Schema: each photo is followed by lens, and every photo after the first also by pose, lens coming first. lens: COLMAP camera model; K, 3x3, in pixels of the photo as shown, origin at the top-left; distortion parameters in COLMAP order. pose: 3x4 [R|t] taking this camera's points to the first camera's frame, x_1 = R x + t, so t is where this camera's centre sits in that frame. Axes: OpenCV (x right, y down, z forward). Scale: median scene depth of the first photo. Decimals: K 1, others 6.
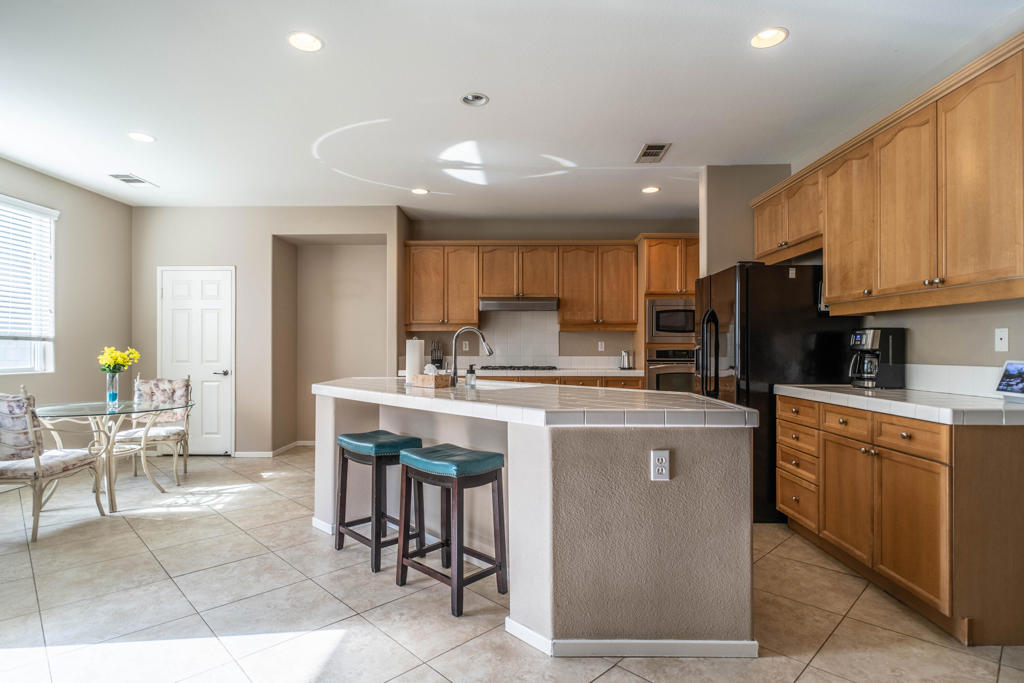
lens RADIAL K [[533.8, 0, 513.9], [0, 533.8, 347.0], [0, 0, 1]] dist [-0.001435, -0.000279]
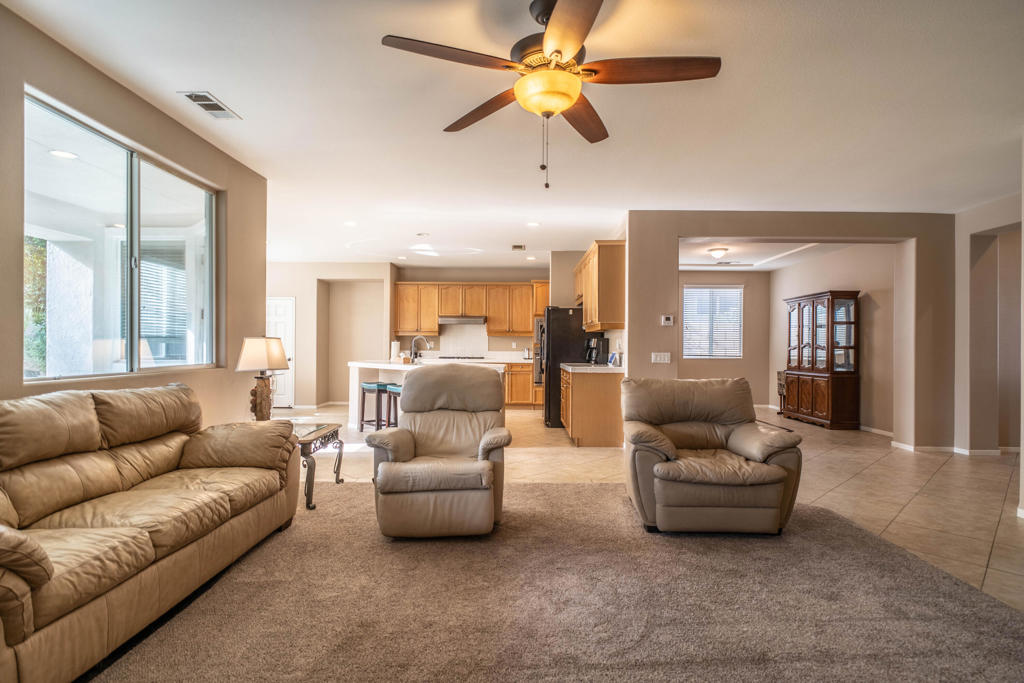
lens RADIAL K [[523.6, 0, 515.7], [0, 523.6, 347.2], [0, 0, 1]] dist [-0.004867, -0.000099]
pose [[0.999944, 0.006750, 0.008105, 0.207993], [-0.006770, 0.999974, 0.002337, 0.001224], [-0.008089, -0.002391, 0.999964, -0.826363]]
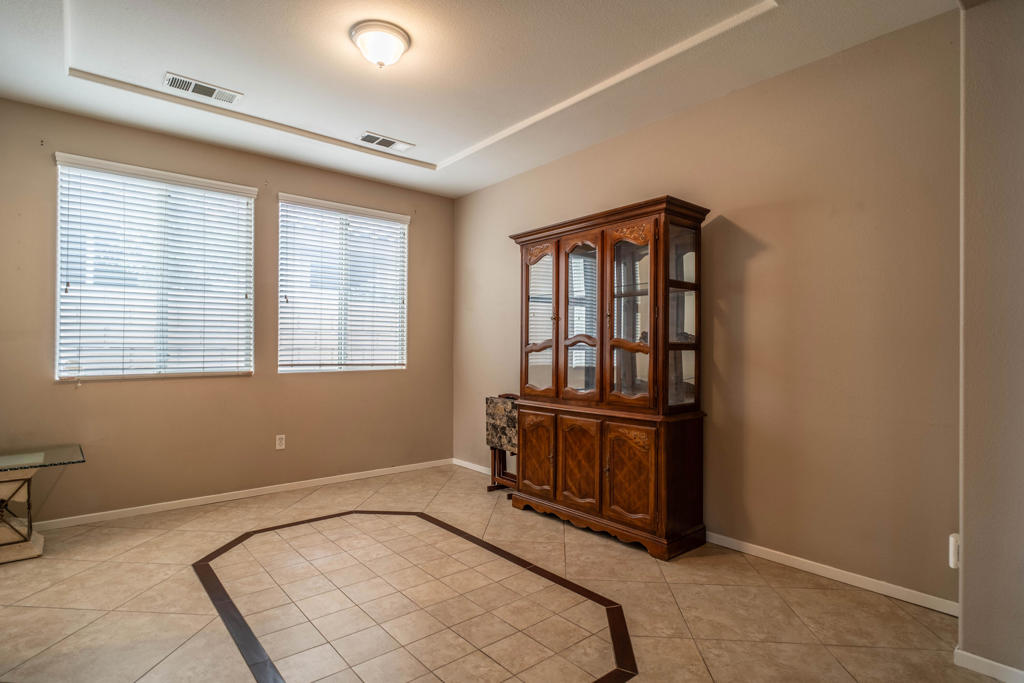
lens RADIAL K [[523.6, 0, 515.7], [0, 523.6, 347.2], [0, 0, 1]] dist [-0.004867, -0.000099]
pose [[0.753177, 0.005515, 0.657795, 0.638332], [-0.006612, 0.999978, -0.000813, 0.001874], [-0.657785, -0.003737, 0.753197, 0.395576]]
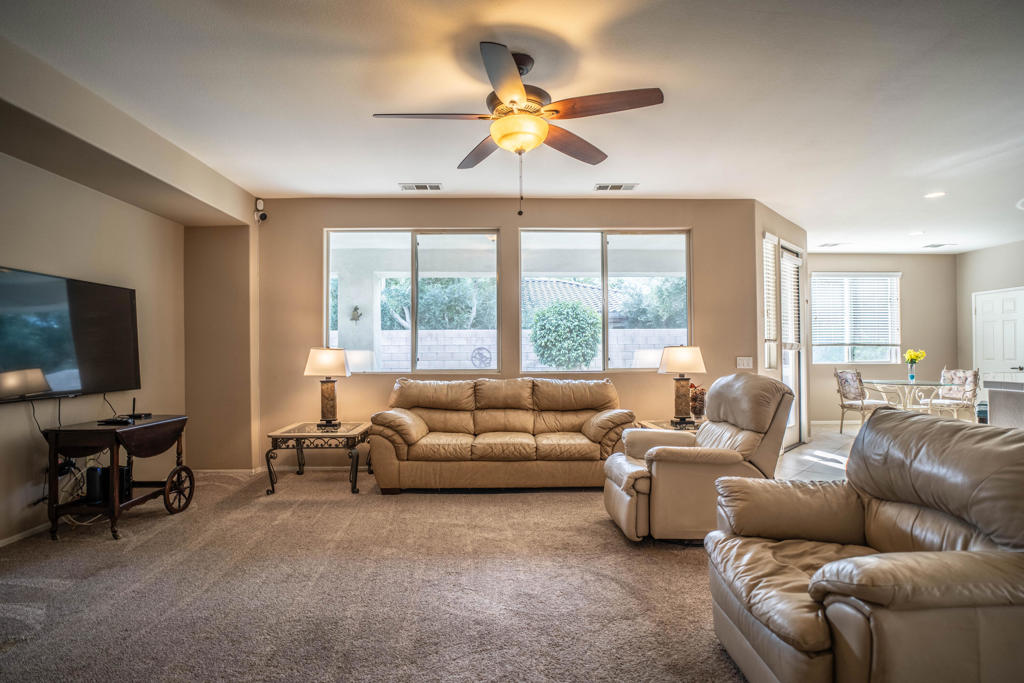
lens RADIAL K [[533.2, 0, 514.4], [0, 533.2, 347.2], [0, 0, 1]] dist [-0.064251, 0.033636]
pose [[0.041060, -0.010691, -0.999099, 0.819527], [0.007923, 0.999915, -0.010374, -0.000096], [0.999125, -0.007490, 0.041141, -0.355870]]
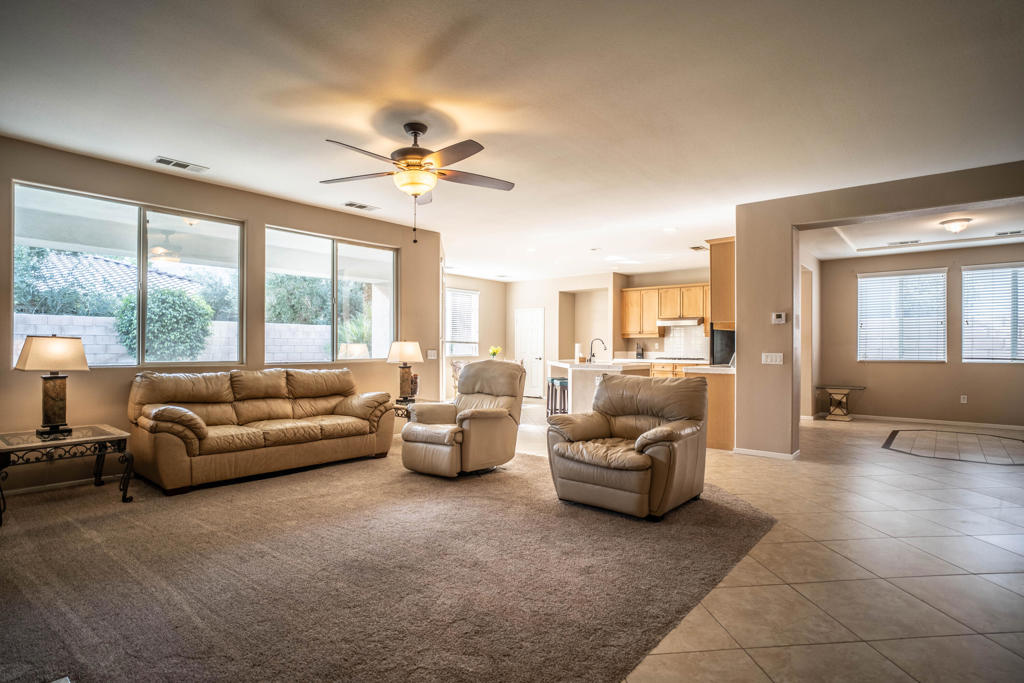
lens RADIAL K [[533.2, 0, 514.4], [0, 533.2, 347.2], [0, 0, 1]] dist [-0.064251, 0.033636]
pose [[0.777203, 0.002947, -0.629243, 0.847326], [-0.002871, 0.999995, 0.001138, 0.002187], [0.629244, 0.000922, 0.777207, -0.841101]]
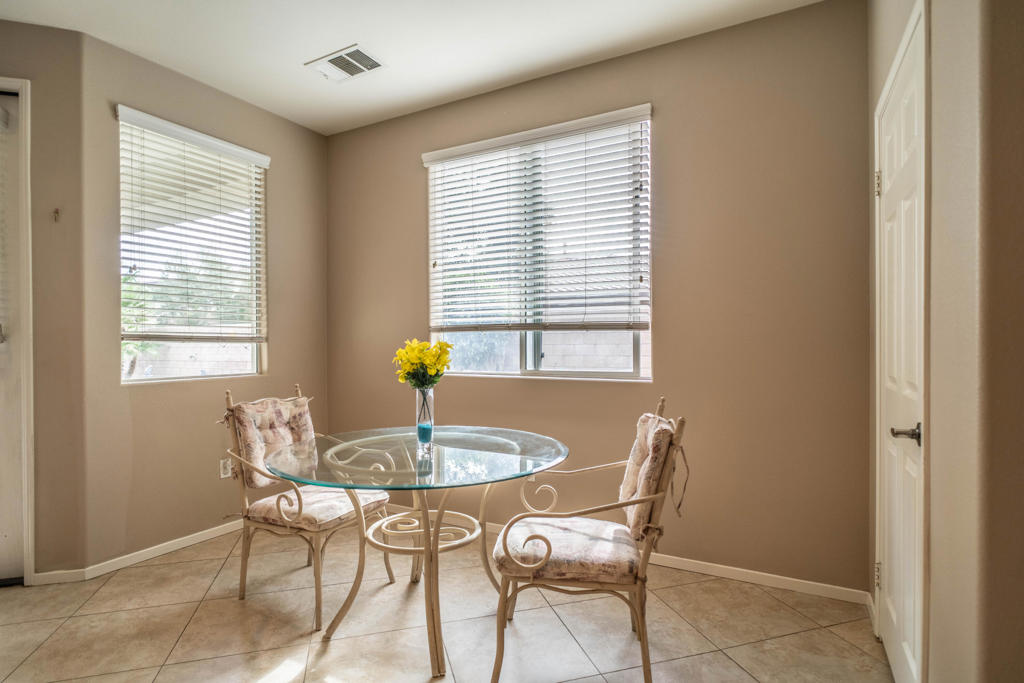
lens RADIAL K [[523.6, 0, 515.7], [0, 523.6, 347.2], [0, 0, 1]] dist [-0.004867, -0.000099]
pose [[-0.453751, -0.002426, -0.891125, -0.284691], [0.000470, 0.999996, -0.002961, 0.009614], [0.891129, -0.001762, -0.453747, 1.145847]]
